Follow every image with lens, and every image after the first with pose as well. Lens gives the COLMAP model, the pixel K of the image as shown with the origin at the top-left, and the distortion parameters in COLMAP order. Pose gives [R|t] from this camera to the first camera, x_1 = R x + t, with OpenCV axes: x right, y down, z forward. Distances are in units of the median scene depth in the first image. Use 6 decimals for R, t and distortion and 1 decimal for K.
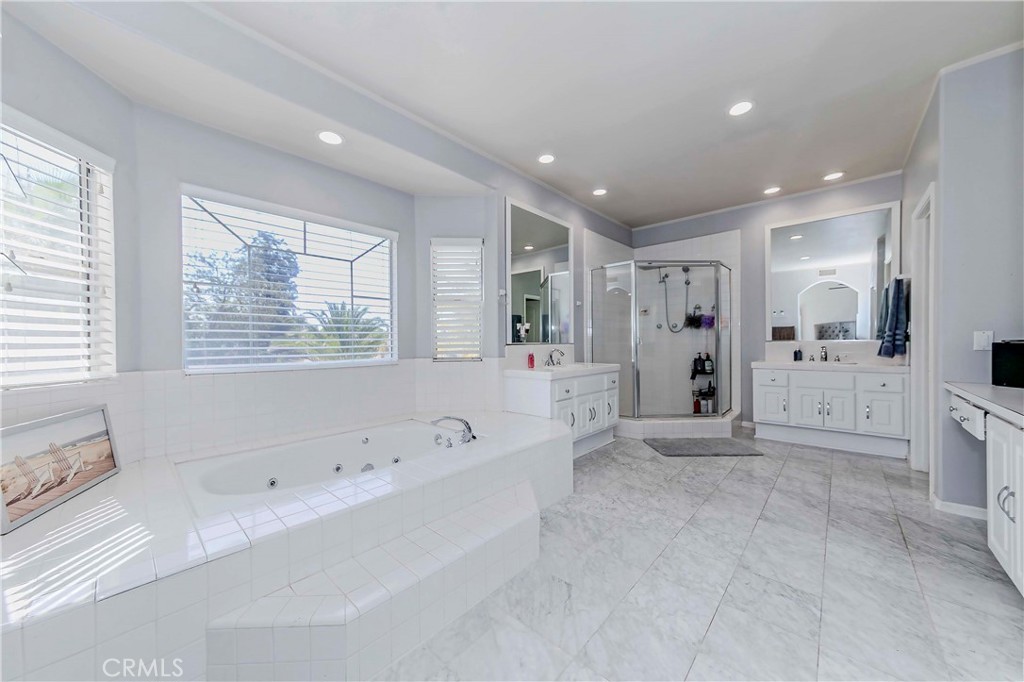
lens RADIAL K [[363.5, 0, 521.0], [0, 363.5, 344.2], [0, 0, 1]] dist [-0.000790, 0.001732]
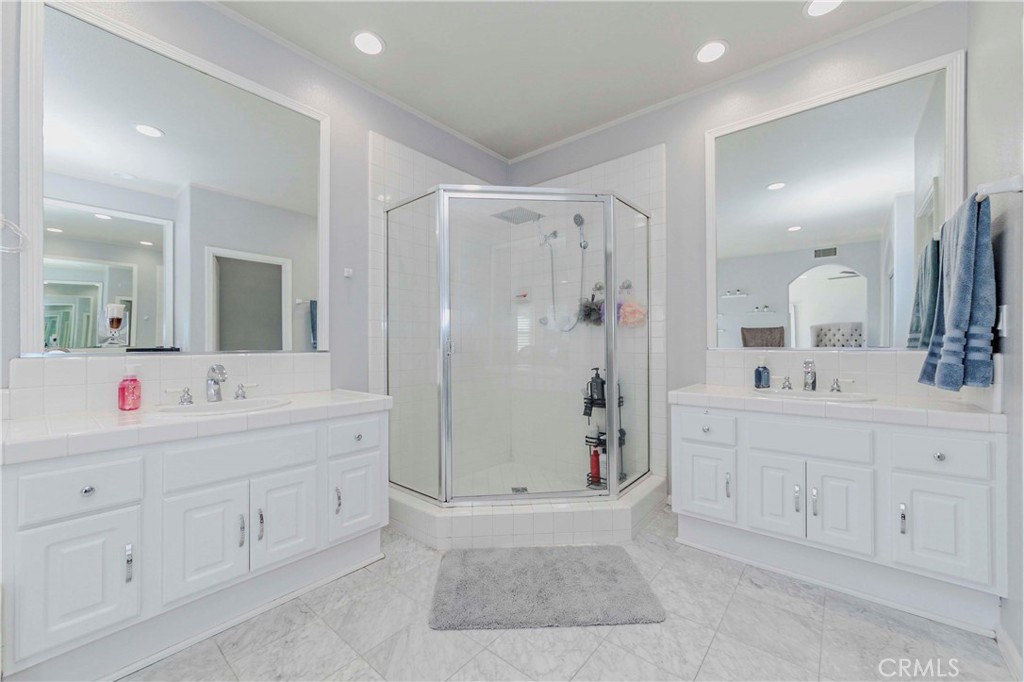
lens RADIAL K [[398.8, 0, 520.3], [0, 398.8, 343.8], [0, 0, 1]] dist [-0.001277, -0.000032]
pose [[0.999179, 0.006605, 0.039974, 0.419096], [-0.006233, 0.999936, -0.009433, -0.009057], [-0.040033, 0.009176, 0.999156, 0.475483]]
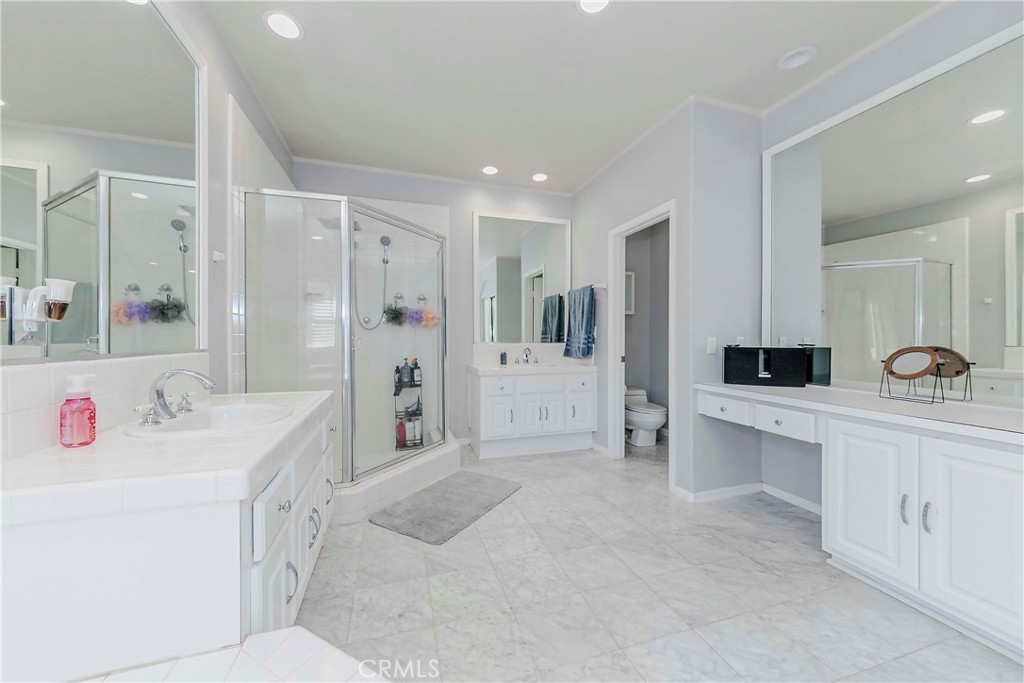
lens RADIAL K [[363.5, 0, 506.2], [0, 363.5, 340.0], [0, 0, 1]] dist [-0.000790, 0.001732]
pose [[0.522124, 0.004201, 0.852859, -0.033558], [0.001054, 0.999984, -0.005571, -0.011330], [-0.852869, 0.003808, 0.522111, 0.532450]]
